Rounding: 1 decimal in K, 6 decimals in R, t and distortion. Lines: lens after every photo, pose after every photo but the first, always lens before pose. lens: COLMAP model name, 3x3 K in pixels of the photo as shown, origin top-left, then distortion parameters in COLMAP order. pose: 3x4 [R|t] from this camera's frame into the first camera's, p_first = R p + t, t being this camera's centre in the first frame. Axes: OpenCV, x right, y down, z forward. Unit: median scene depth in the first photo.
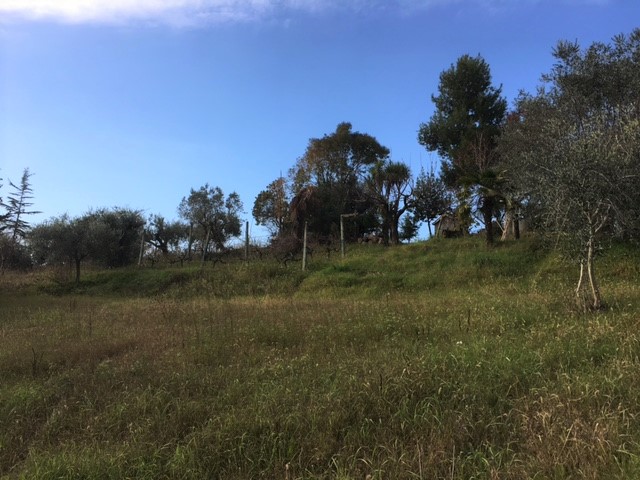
lens RADIAL K [[528.2, 0, 316.3], [0, 528.2, 236.5], [0, 0, 1]] dist [0.069701, -0.100579]
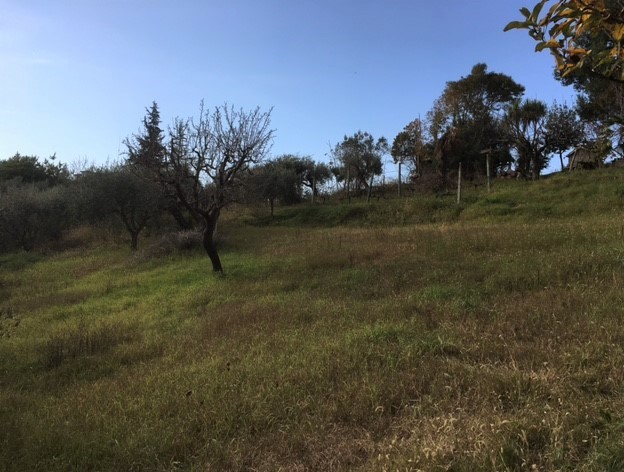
lens RADIAL K [[528.3, 0, 315.8], [0, 528.3, 234.5], [0, 0, 1]] dist [0.066836, -0.093628]
pose [[0.979876, -0.011763, -0.199262, -0.063409], [0.035621, 0.992543, 0.116577, -0.011144], [0.196405, -0.121329, 0.972987, -0.159728]]
